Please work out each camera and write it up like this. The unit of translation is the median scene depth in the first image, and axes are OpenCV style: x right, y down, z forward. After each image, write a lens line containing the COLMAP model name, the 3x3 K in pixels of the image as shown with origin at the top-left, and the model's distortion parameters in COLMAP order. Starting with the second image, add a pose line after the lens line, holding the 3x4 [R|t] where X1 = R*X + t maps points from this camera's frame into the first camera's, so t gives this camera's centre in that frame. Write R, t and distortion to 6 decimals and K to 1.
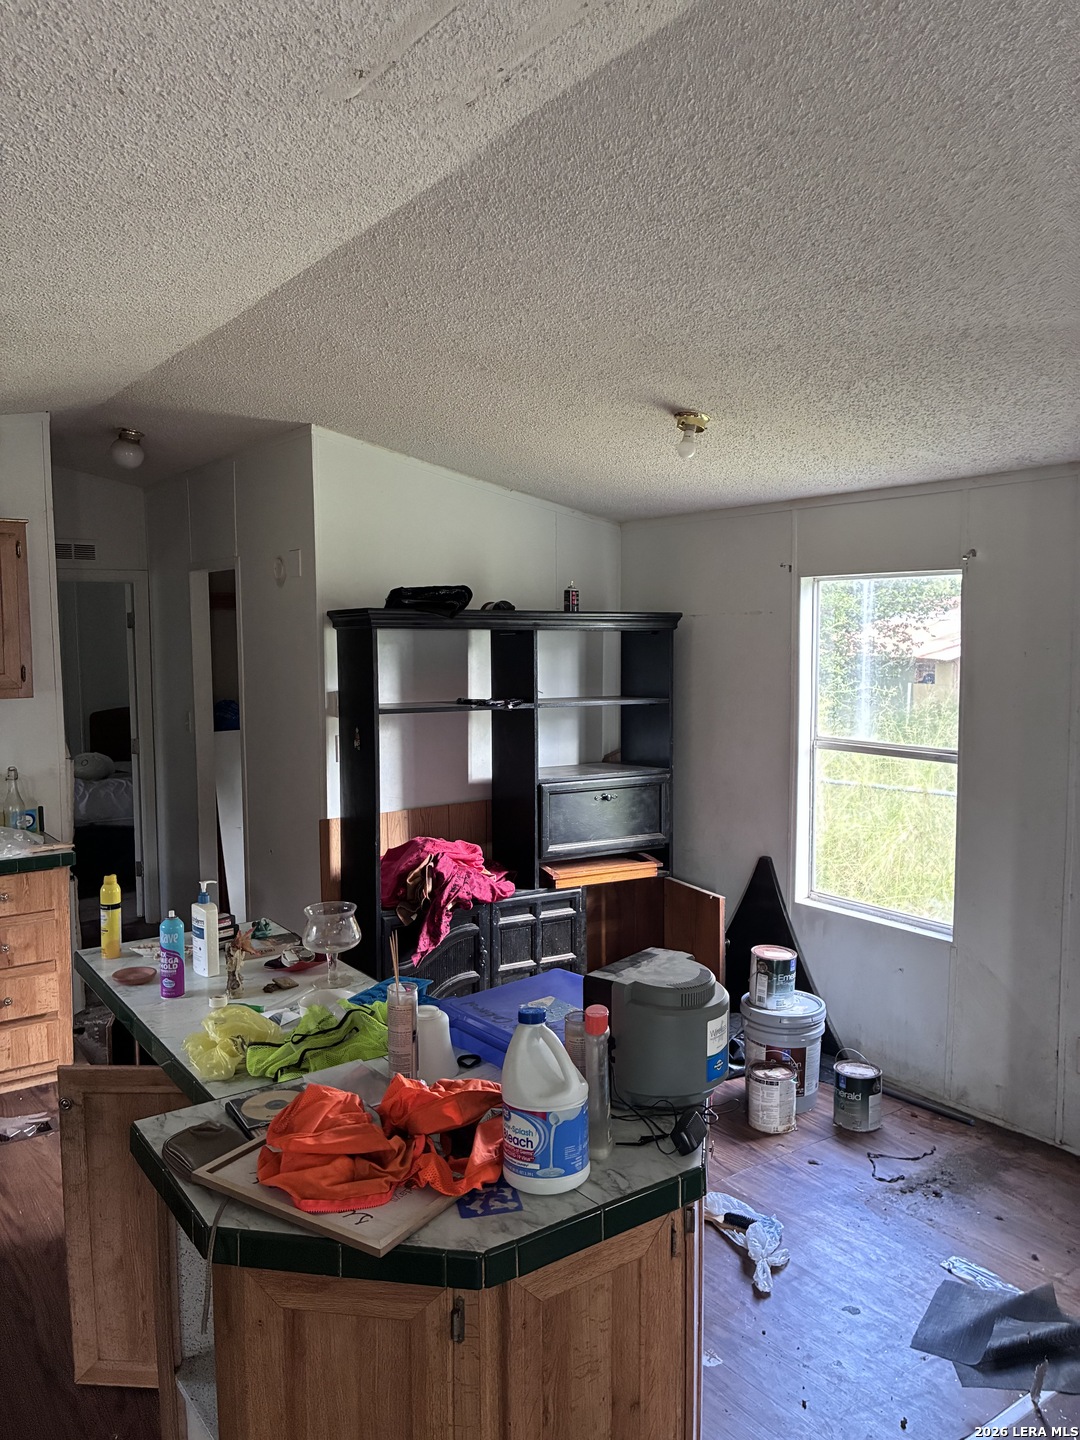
lens RADIAL K [[1101.4, 0, 540.0], [0, 1101.4, 720.0], [0, 0, 1]] dist [0.027447, -0.001865]
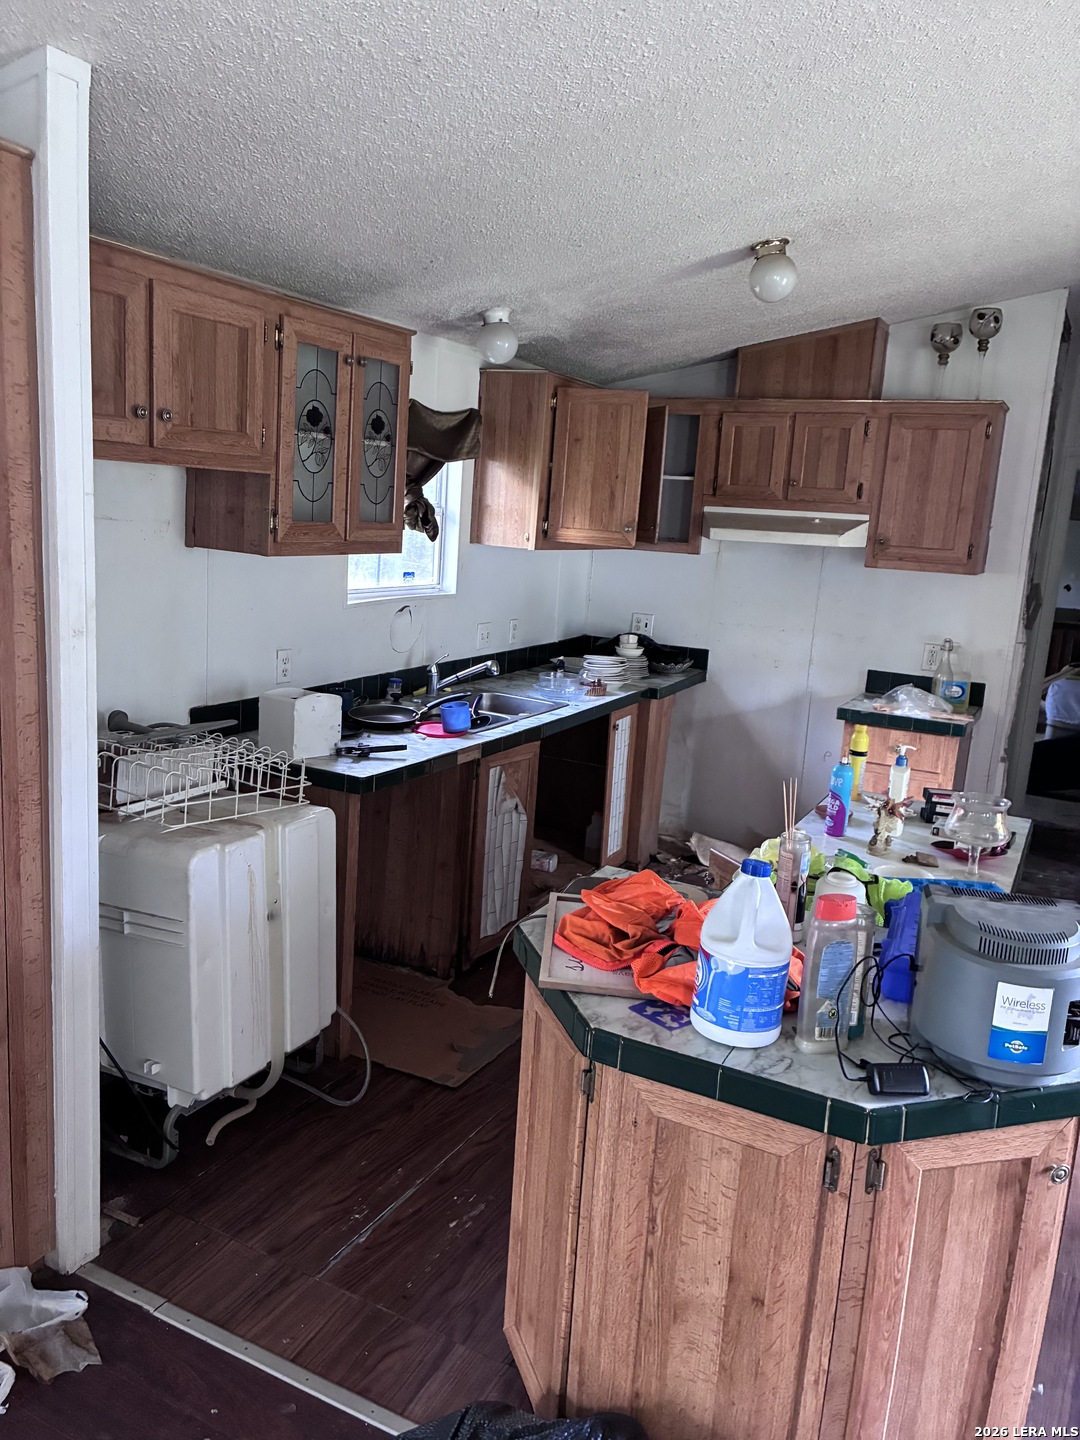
lens RADIAL K [[1101.4, 0, 540.0], [0, 1101.4, 720.0], [0, 0, 1]] dist [0.027447, -0.001865]
pose [[0.445933, 0.199125, -0.872636, 0.276816], [-0.135949, 0.978697, 0.153854, 0.007845], [0.884682, 0.050026, 0.463504, 0.147552]]
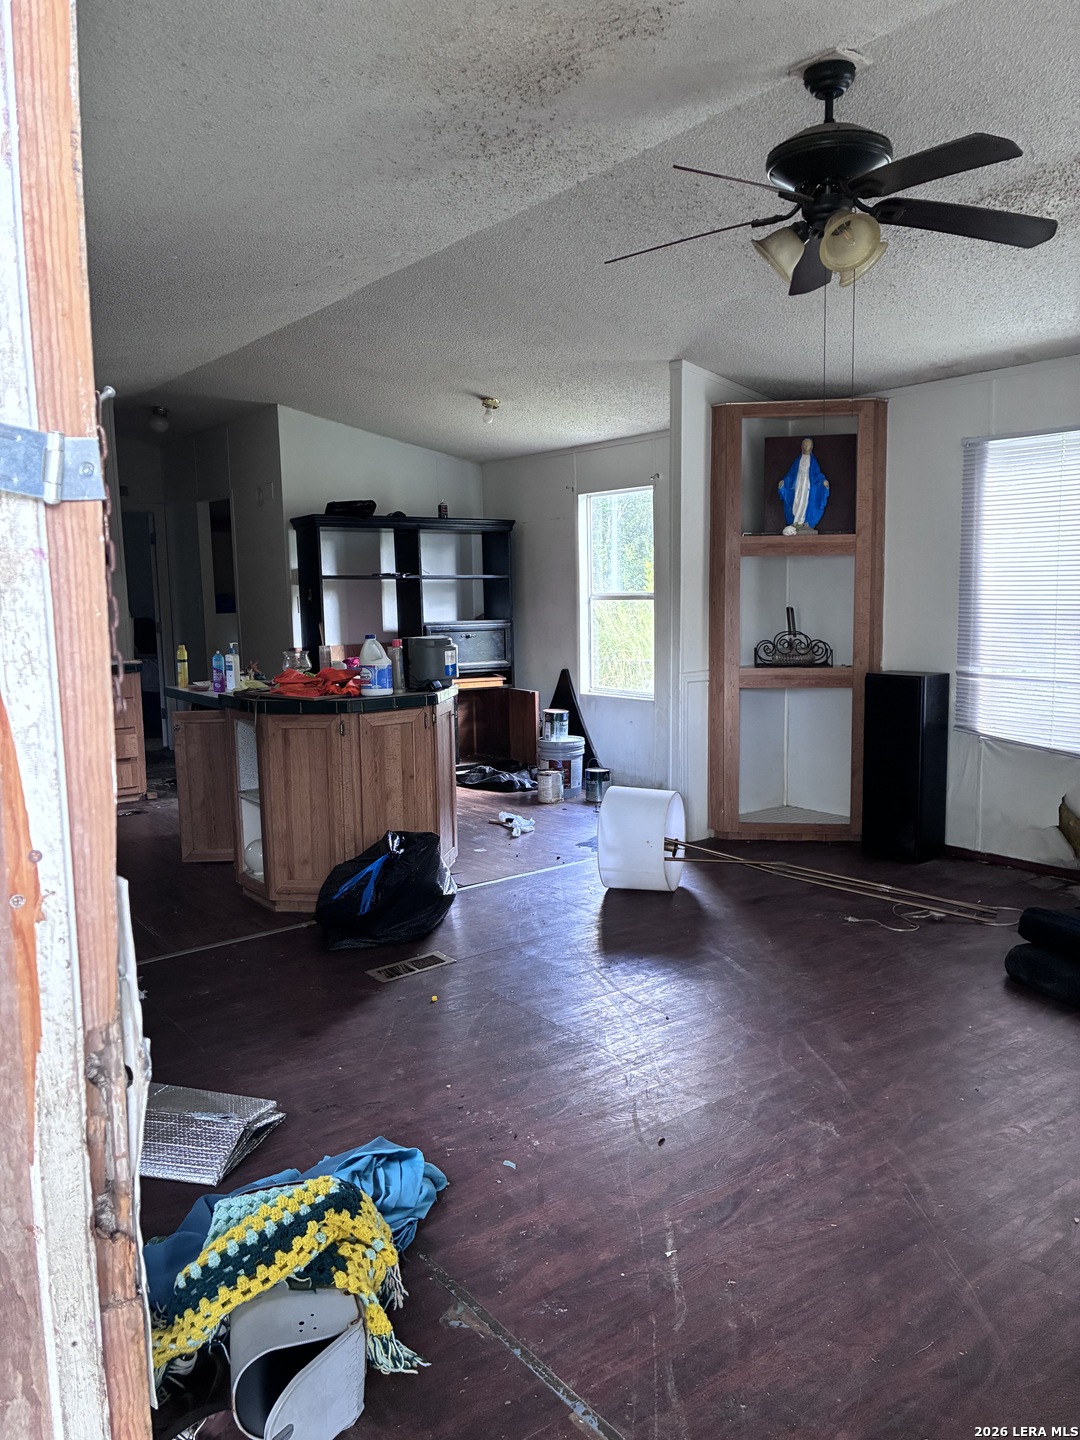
lens RADIAL K [[1101.4, 0, 540.0], [0, 1101.4, 720.0], [0, 0, 1]] dist [0.027447, -0.001865]
pose [[0.999376, -0.021403, 0.028090, 0.126697], [0.020329, 0.999072, 0.037976, 0.145629], [-0.028877, -0.037381, 0.998884, -0.664065]]
